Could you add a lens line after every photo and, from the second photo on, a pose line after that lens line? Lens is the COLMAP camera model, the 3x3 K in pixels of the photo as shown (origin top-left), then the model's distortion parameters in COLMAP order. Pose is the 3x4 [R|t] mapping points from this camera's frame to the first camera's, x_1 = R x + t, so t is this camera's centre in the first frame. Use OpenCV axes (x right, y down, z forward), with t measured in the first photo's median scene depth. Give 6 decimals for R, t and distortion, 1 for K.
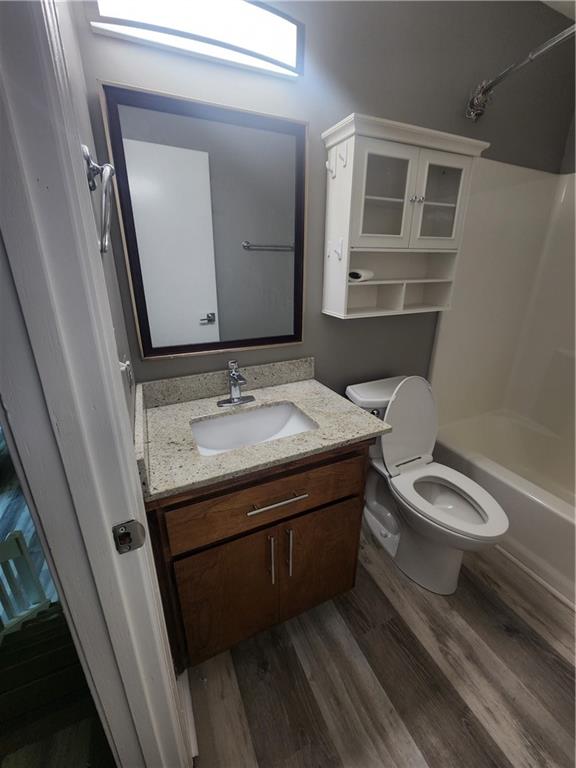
lens RADIAL K [[319.2, 0, 291.9], [0, 319.2, 380.1], [0, 0, 1]] dist [-0.006944, 0.000911]
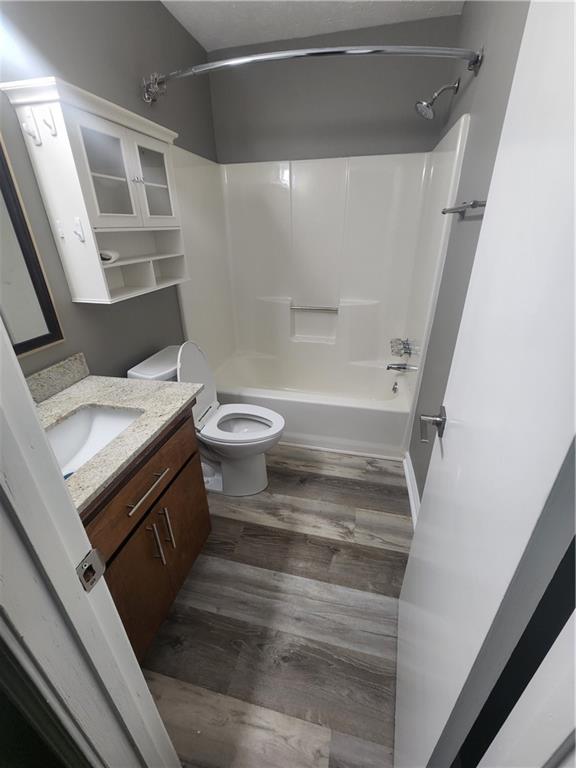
lens RADIAL K [[319.2, 0, 288.1], [0, 319.2, 383.4], [0, 0, 1]] dist [-0.006944, 0.000911]
pose [[0.615077, -0.357938, 0.702539, -0.278800], [0.288964, 0.931356, 0.221530, -0.024809], [-0.733608, 0.066750, 0.676287, -0.037037]]
